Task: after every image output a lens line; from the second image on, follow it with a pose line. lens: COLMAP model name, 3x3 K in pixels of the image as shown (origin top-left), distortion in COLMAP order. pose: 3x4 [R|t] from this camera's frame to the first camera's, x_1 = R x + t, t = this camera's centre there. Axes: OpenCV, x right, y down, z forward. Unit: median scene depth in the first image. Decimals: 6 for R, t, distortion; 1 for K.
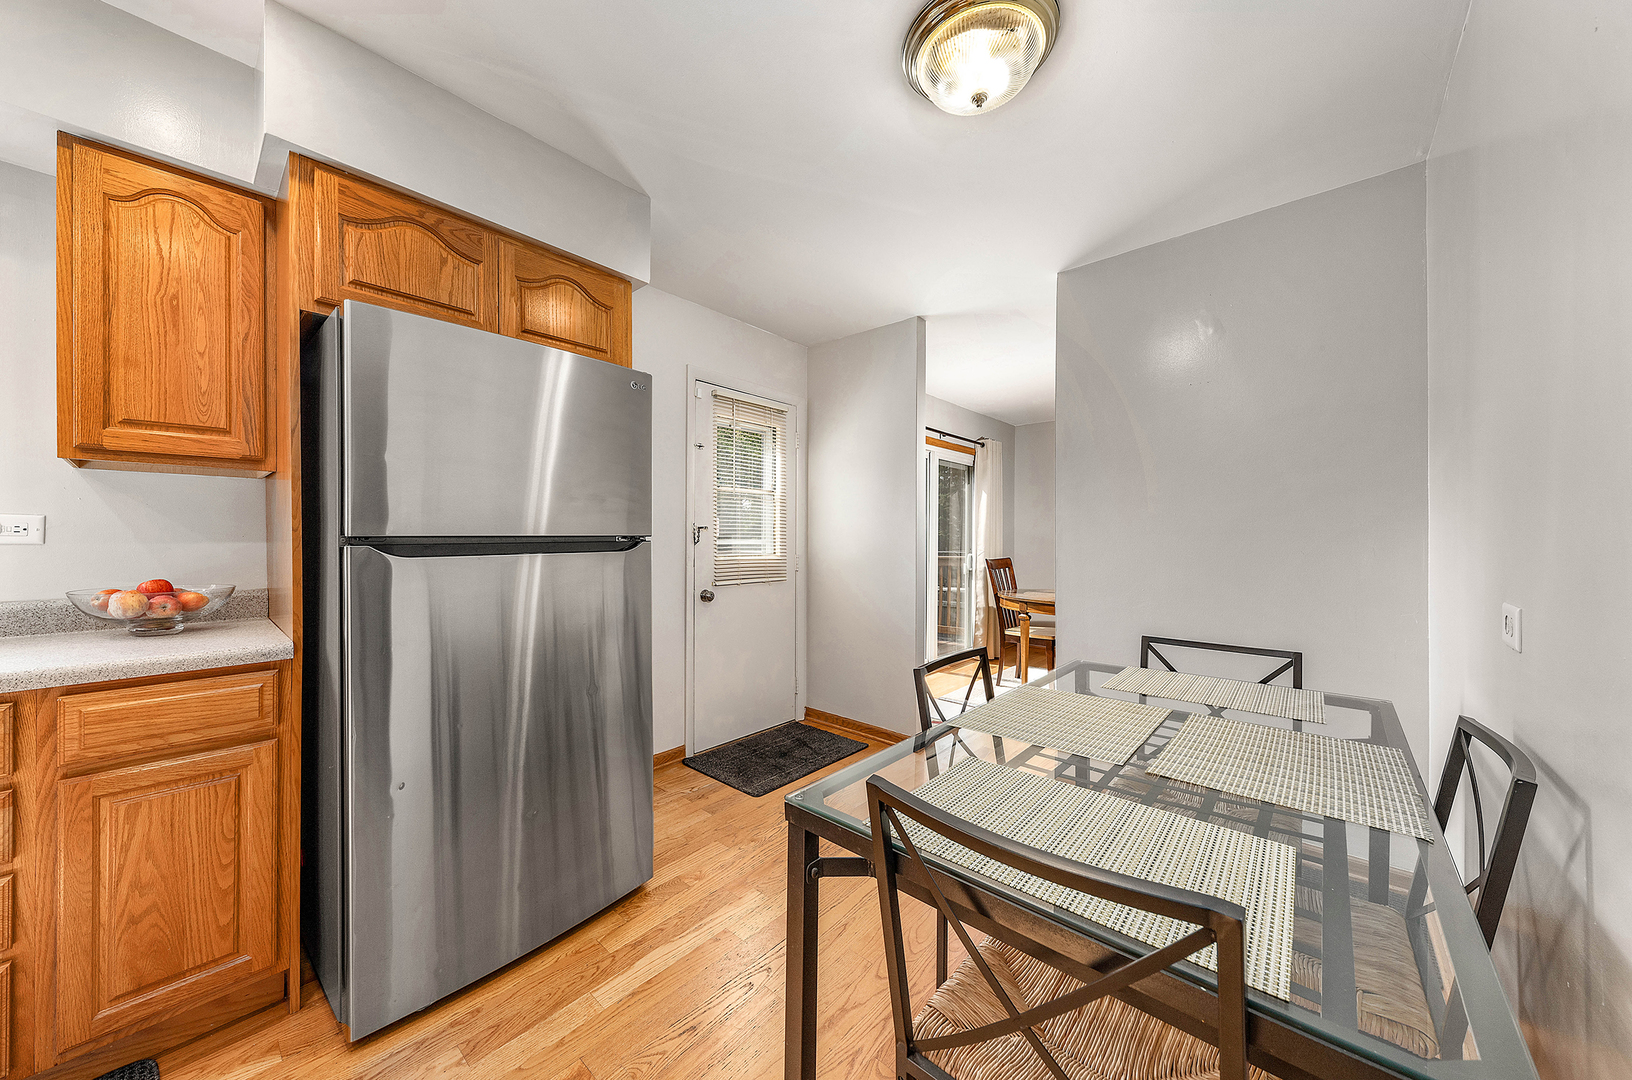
lens RADIAL K [[570.9, 0, 816.8], [0, 570.9, 538.1], [0, 0, 1]] dist [-0.001980, -0.000327]
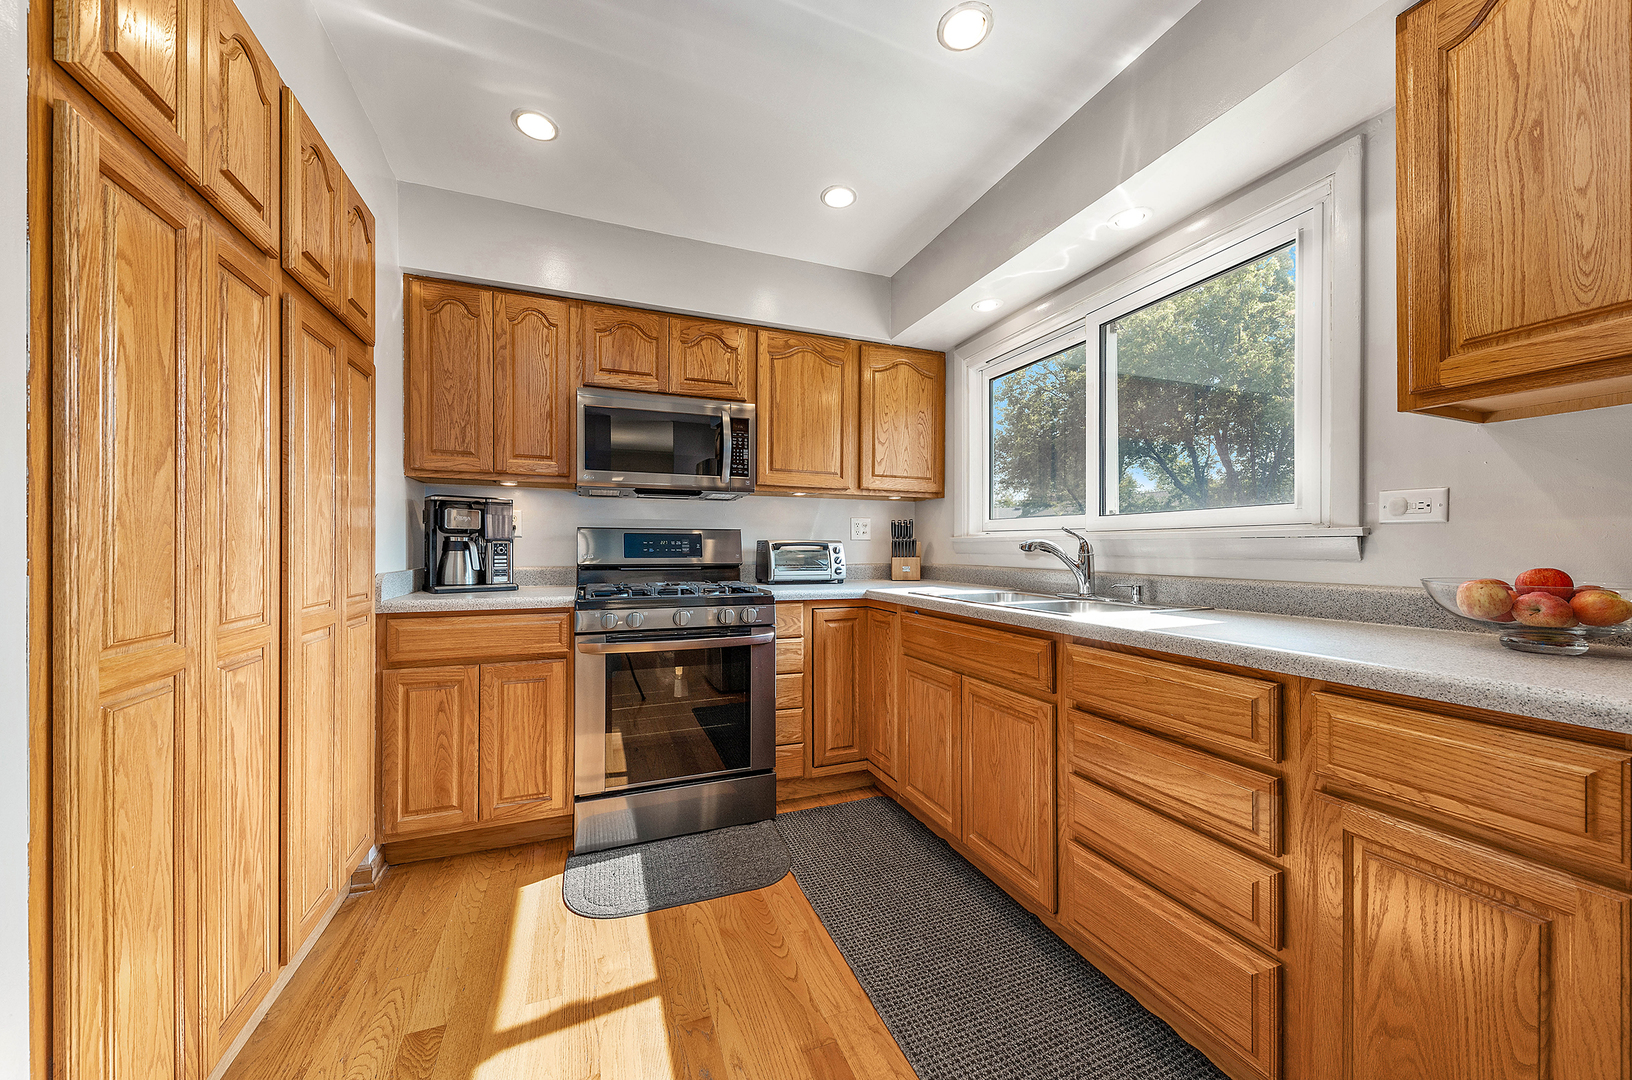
lens RADIAL K [[570.9, 0, 811.5], [0, 570.9, 551.4], [0, 0, 1]] dist [-0.001980, -0.000327]
pose [[-0.461396, -0.001426, -0.887193, -0.198425], [-0.005948, 0.999981, 0.001487, 0.062061], [0.887175, 0.005963, -0.461396, 0.601184]]
